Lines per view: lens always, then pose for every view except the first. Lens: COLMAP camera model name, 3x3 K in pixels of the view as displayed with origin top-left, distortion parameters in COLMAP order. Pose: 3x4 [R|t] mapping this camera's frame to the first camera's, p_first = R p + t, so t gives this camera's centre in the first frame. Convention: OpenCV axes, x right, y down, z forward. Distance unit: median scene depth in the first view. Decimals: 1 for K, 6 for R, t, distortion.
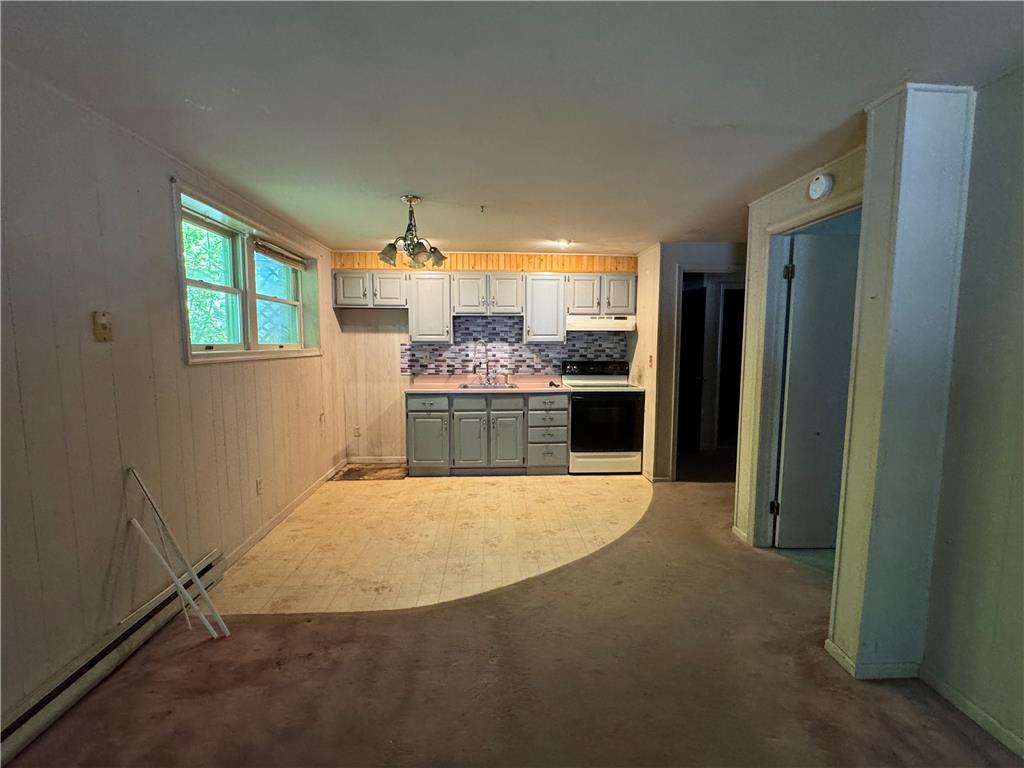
lens RADIAL K [[467.1, 0, 513.7], [0, 467.1, 385.7], [0, 0, 1]] dist [-0.003252, -0.000119]
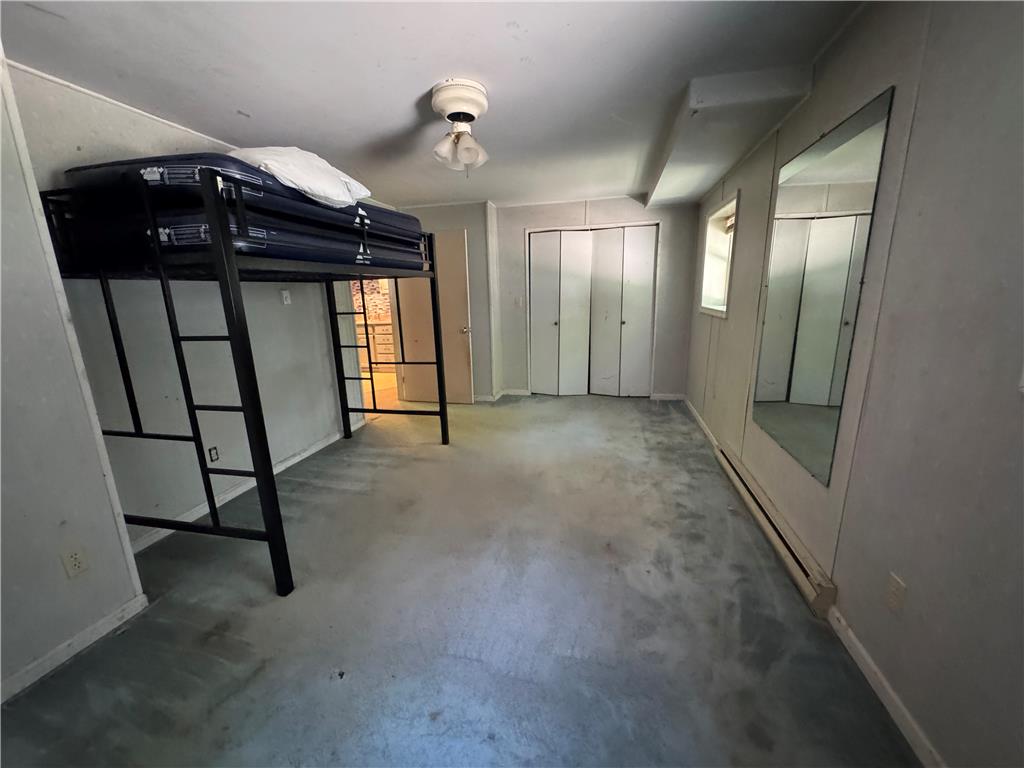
lens RADIAL K [[409.0, 0, 512.6], [0, 409.0, 385.7], [0, 0, 1]] dist [-0.002282, -0.000088]
pose [[0.958542, 0.038055, -0.282398, 0.920906], [0.000242, 0.990933, 0.134357, 0.036188], [0.284950, -0.128855, 0.949842, -0.294905]]
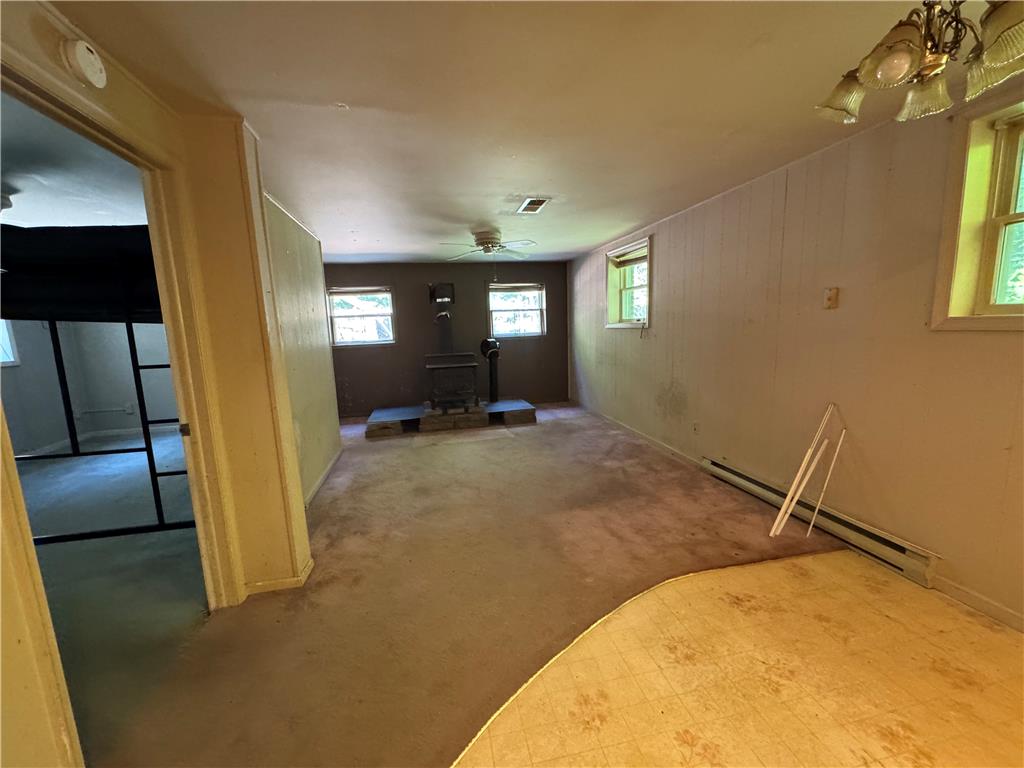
lens RADIAL K [[409.0, 0, 510.7], [0, 409.0, 385.0], [0, 0, 1]] dist [-0.002282, -0.000088]
pose [[-0.988309, 0.056843, -0.141471, 0.113659], [0.022104, 0.971517, 0.235938, -0.074961], [0.150853, 0.230053, -0.961415, 0.848069]]
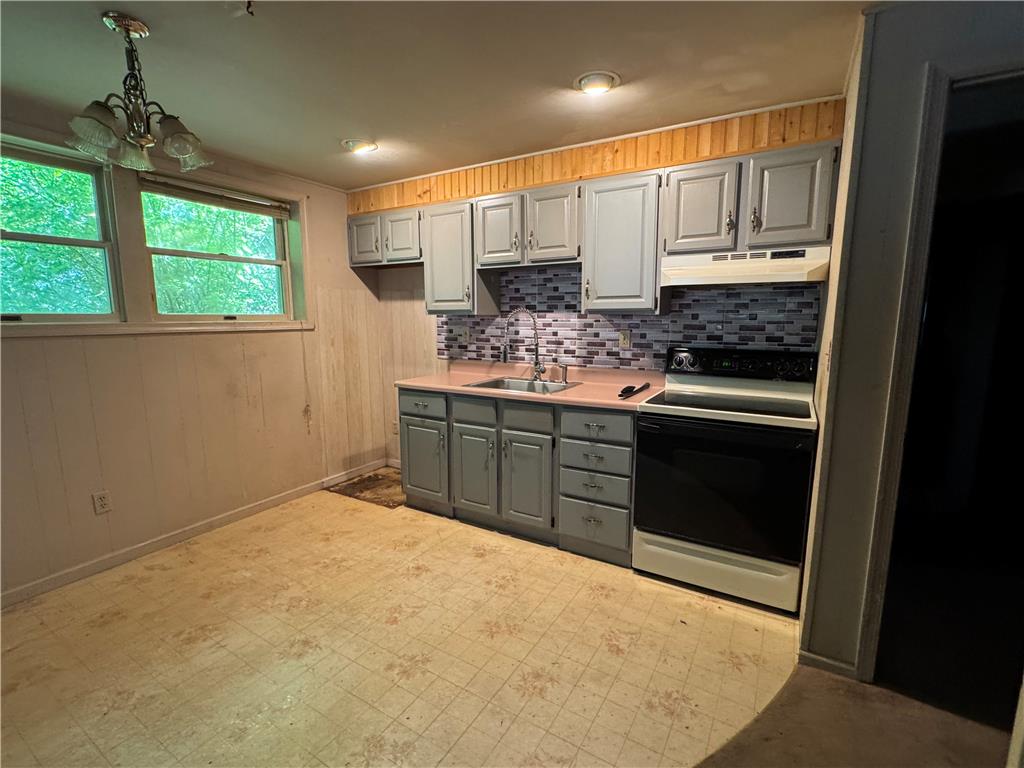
lens RADIAL K [[467.1, 0, 511.0], [0, 467.1, 385.5], [0, 0, 1]] dist [-0.003252, -0.000119]
pose [[0.828235, 0.080530, -0.554564, 0.276124], [-0.049986, 0.996292, 0.070021, -0.040644], [0.558147, -0.030273, 0.829190, 0.504581]]
